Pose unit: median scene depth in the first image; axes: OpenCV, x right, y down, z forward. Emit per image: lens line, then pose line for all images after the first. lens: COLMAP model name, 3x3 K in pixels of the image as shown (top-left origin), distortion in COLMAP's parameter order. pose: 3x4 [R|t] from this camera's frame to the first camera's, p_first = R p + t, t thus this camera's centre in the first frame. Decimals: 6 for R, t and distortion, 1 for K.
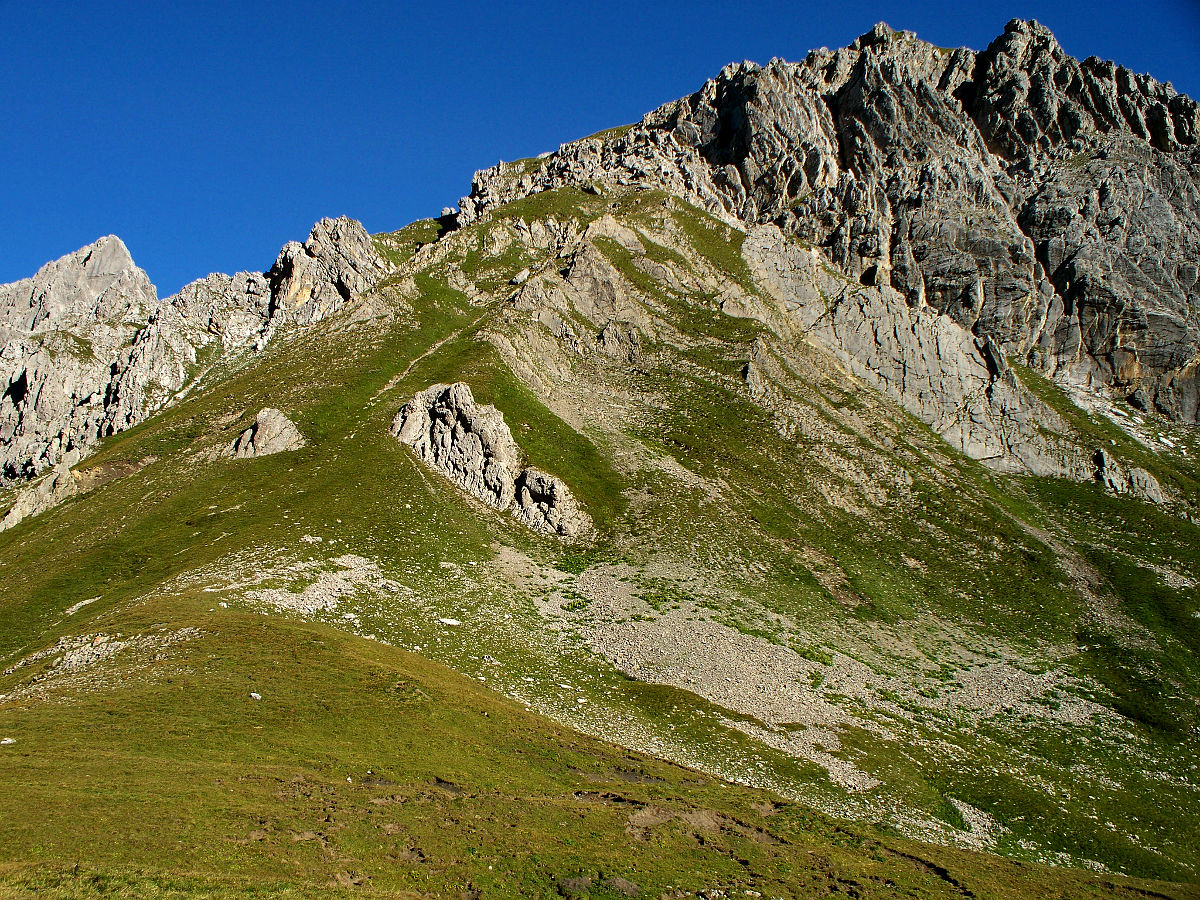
lens RADIAL K [[1256.9, 0, 600.0], [0, 1256.9, 450.0], [0, 0, 1]] dist [-0.244733, 0.312086]
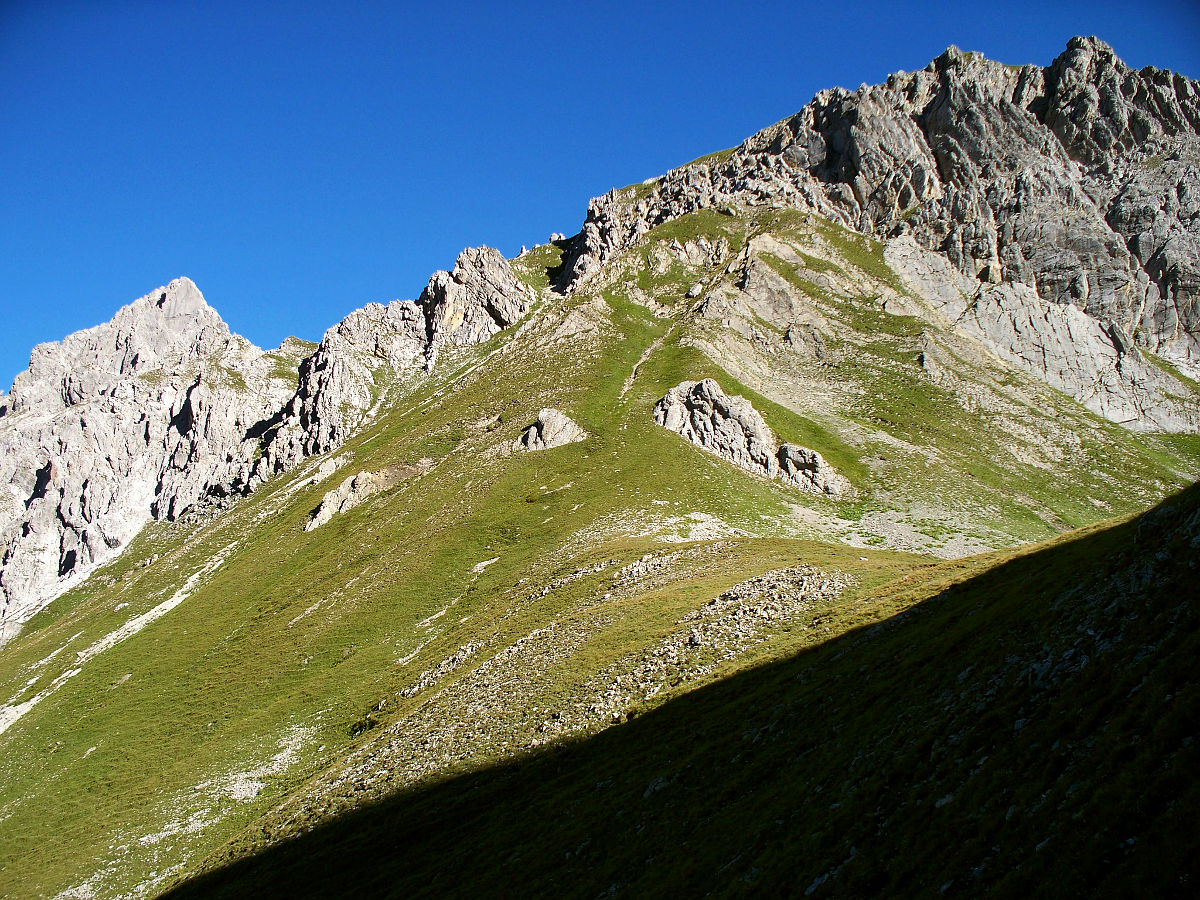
lens RADIAL K [[1256.9, 0, 600.0], [0, 1256.9, 450.0], [0, 0, 1]] dist [-0.244733, 0.312086]
pose [[0.998439, -0.055760, -0.003129, -0.136081], [0.055710, 0.998345, -0.014281, 0.016113], [0.003920, 0.014084, 0.999893, -0.124771]]
